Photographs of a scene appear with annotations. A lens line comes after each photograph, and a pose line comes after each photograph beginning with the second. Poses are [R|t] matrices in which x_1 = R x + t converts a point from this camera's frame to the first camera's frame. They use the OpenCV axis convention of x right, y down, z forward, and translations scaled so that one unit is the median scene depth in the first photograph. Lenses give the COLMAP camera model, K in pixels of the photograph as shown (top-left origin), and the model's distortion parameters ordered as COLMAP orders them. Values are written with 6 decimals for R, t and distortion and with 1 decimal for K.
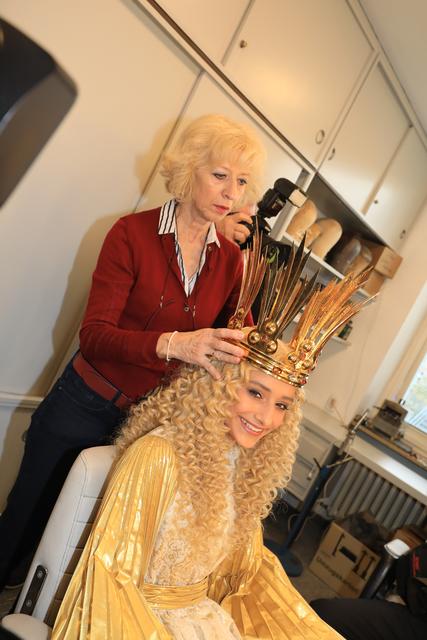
lens RADIAL K [[547.4, 0, 212.8], [0, 547.4, 336.6], [0, 0, 1]] dist [0.003622, 0.003110]
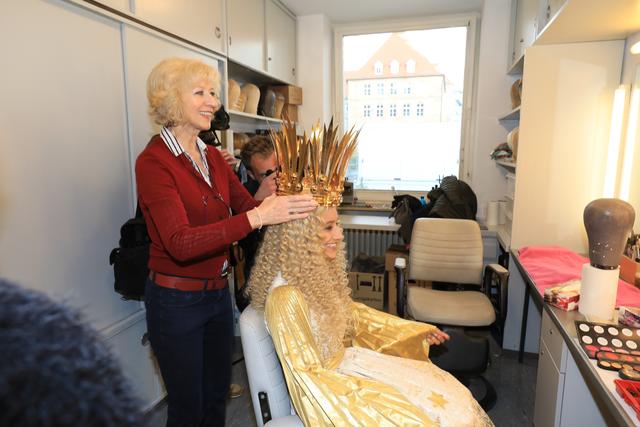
lens RADIAL K [[423.8, 0, 319.5], [0, 423.8, 226.4], [0, 0, 1]] dist [0.002277, 0.000283]
pose [[0.819442, -0.505805, 0.269585, -0.101153], [0.457187, 0.860491, 0.224799, -0.070255], [-0.345680, -0.060959, 0.936370, -0.061815]]
